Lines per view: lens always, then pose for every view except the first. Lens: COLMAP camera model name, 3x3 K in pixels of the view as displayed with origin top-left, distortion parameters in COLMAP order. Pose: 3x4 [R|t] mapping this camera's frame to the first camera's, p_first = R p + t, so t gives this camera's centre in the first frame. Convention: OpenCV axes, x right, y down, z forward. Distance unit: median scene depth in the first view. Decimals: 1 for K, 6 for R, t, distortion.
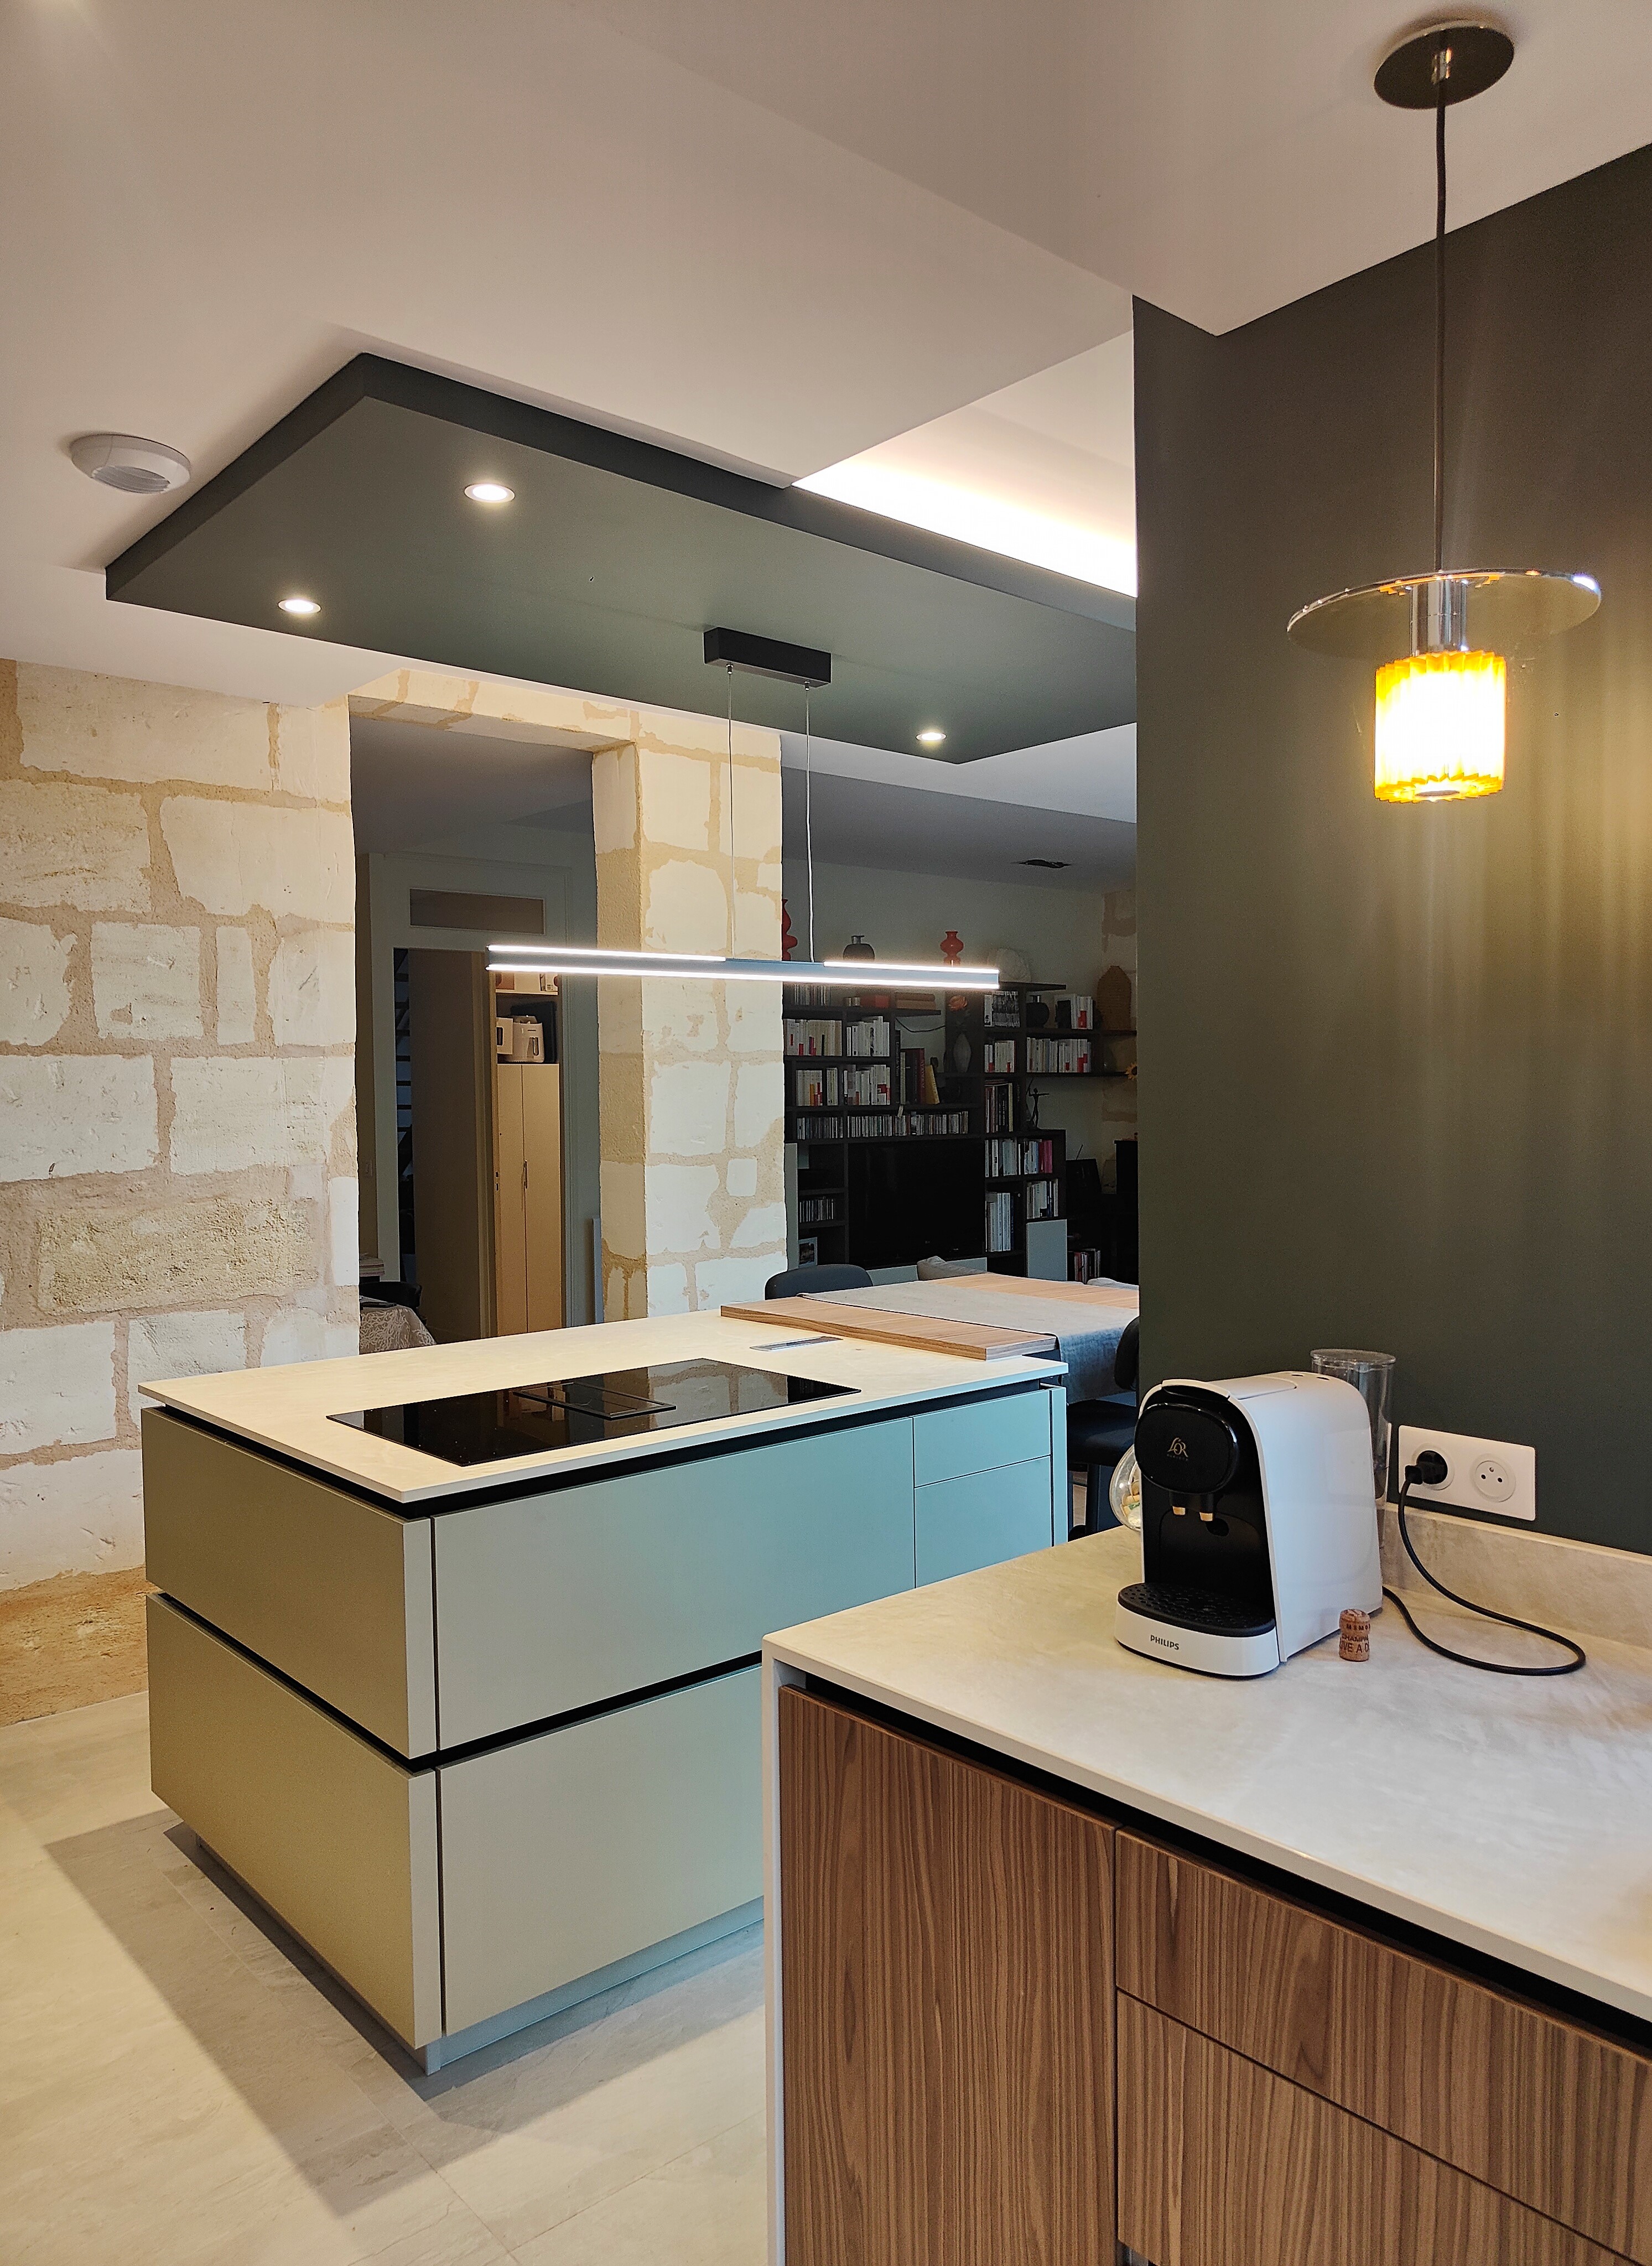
lens RADIAL K [[1550.2, 0, 828.4], [0, 1550.2, 1170.2], [0, 0, 1]] dist [0.003347, 0.000176]
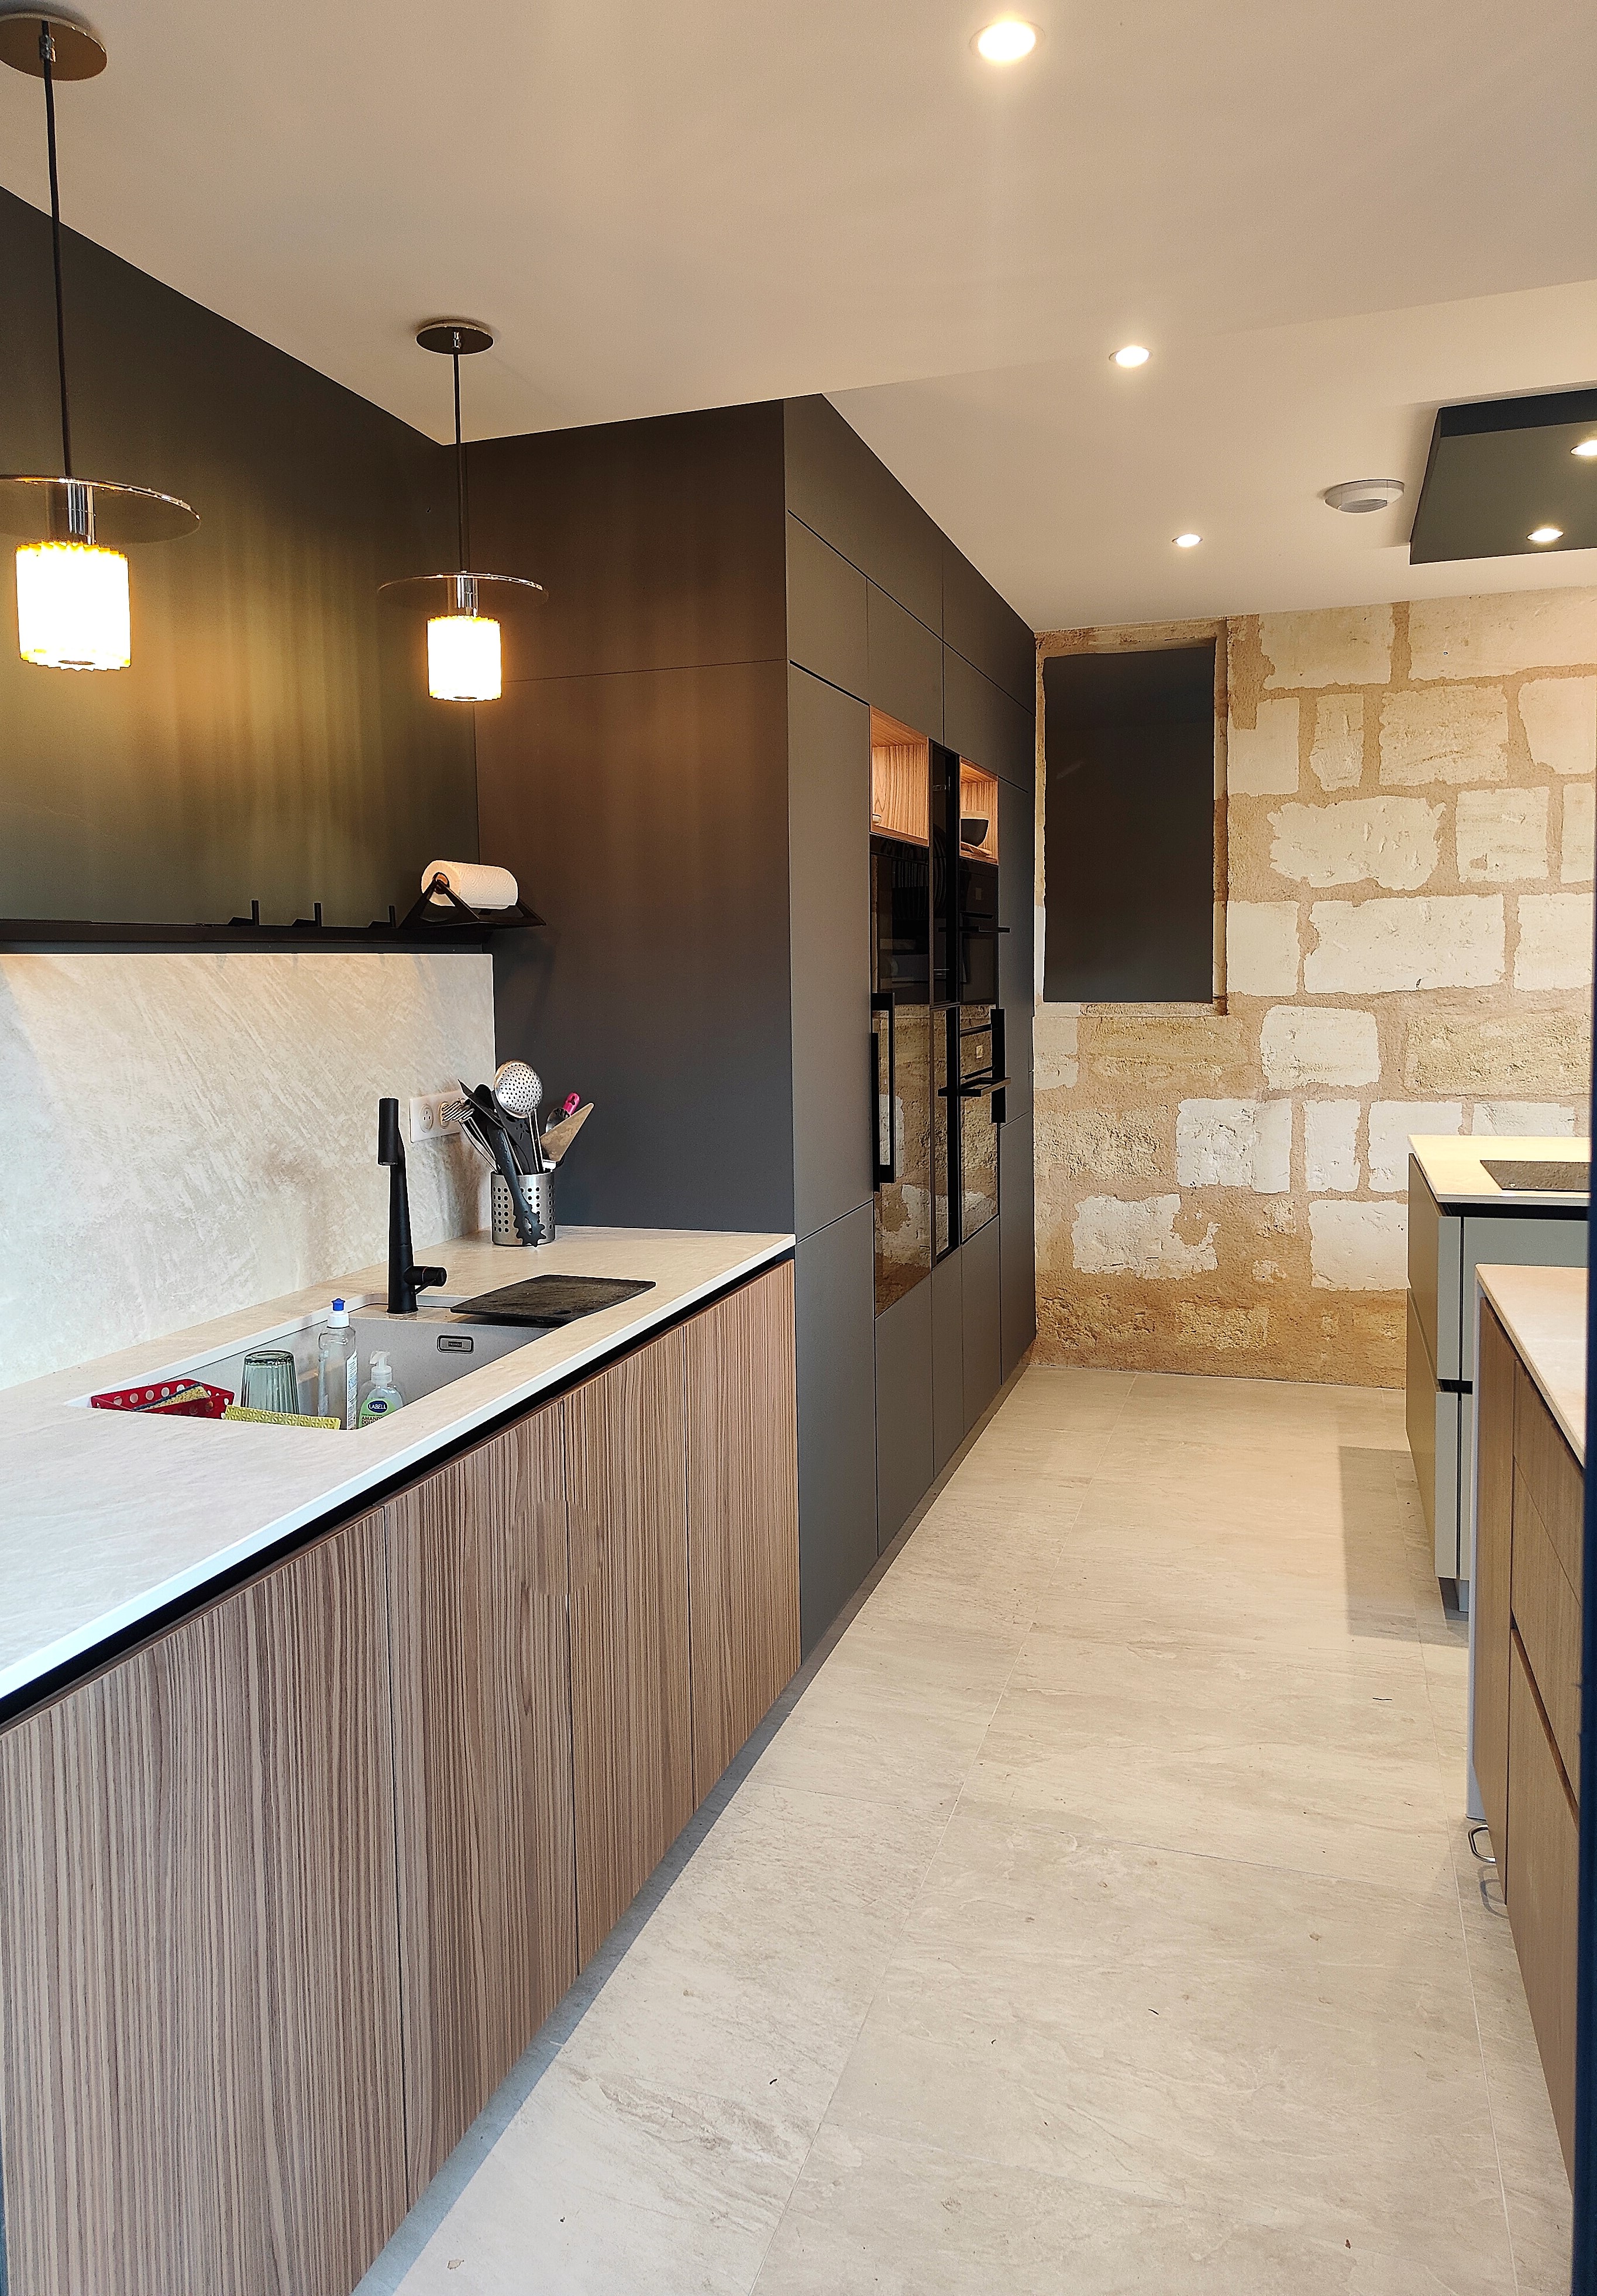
lens RADIAL K [[1647.2, 0, 798.5], [0, 1647.2, 1148.0], [0, 0, 1]] dist [0.001070, 0.000319]
pose [[0.521879, 0.096549, -0.847538, 0.424884], [-0.030413, 0.995048, 0.094626, 0.022088], [0.852477, -0.023607, 0.522231, -0.191581]]
